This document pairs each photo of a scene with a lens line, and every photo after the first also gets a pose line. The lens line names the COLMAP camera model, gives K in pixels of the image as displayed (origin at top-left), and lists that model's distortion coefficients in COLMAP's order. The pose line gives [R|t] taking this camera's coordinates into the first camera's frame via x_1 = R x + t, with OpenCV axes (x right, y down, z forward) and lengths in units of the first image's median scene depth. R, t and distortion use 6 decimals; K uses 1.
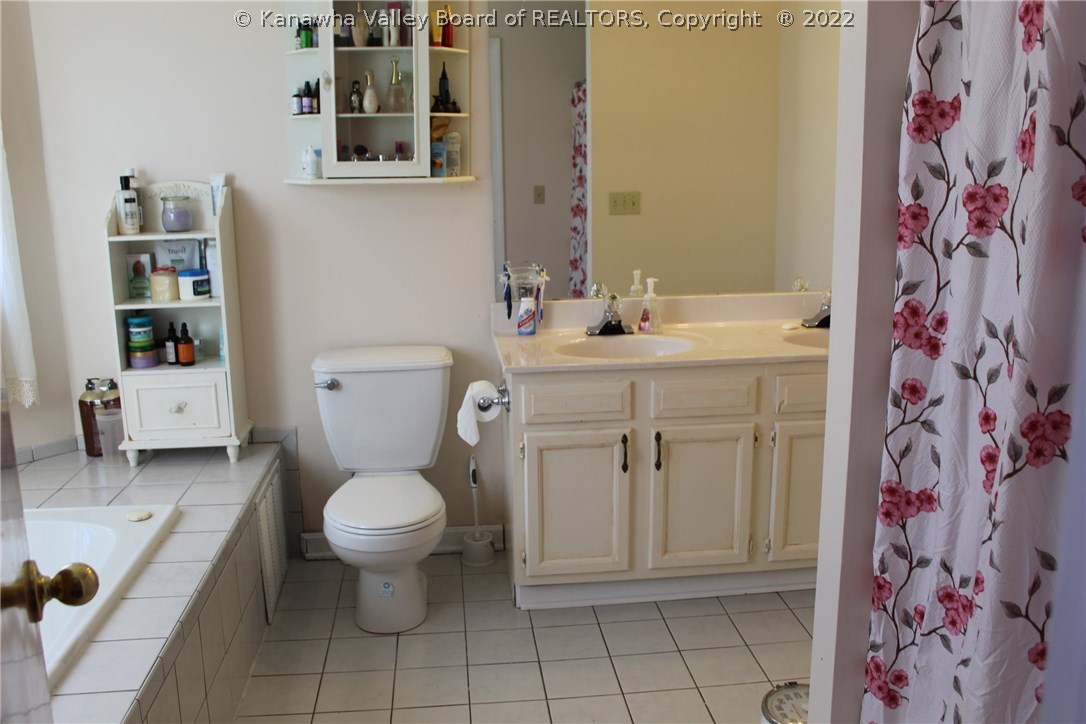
lens RADIAL K [[963.3, 0, 543.0], [0, 963.3, 362.0], [0, 0, 1]] dist [-0.155971, 0.158153]
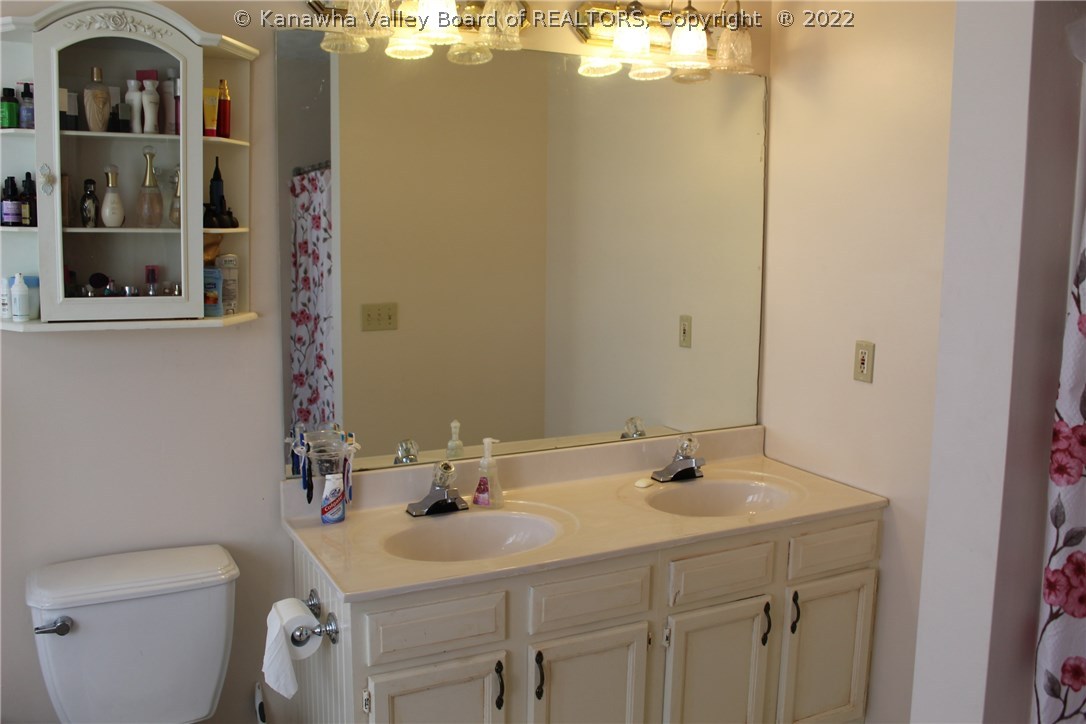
lens RADIAL K [[963.3, 0, 543.0], [0, 963.3, 362.0], [0, 0, 1]] dist [-0.155971, 0.158153]
pose [[0.932023, -0.026433, 0.361434, -0.139614], [0.052086, 0.996752, -0.061418, -0.106120], [-0.358636, 0.076068, 0.930373, 0.260739]]
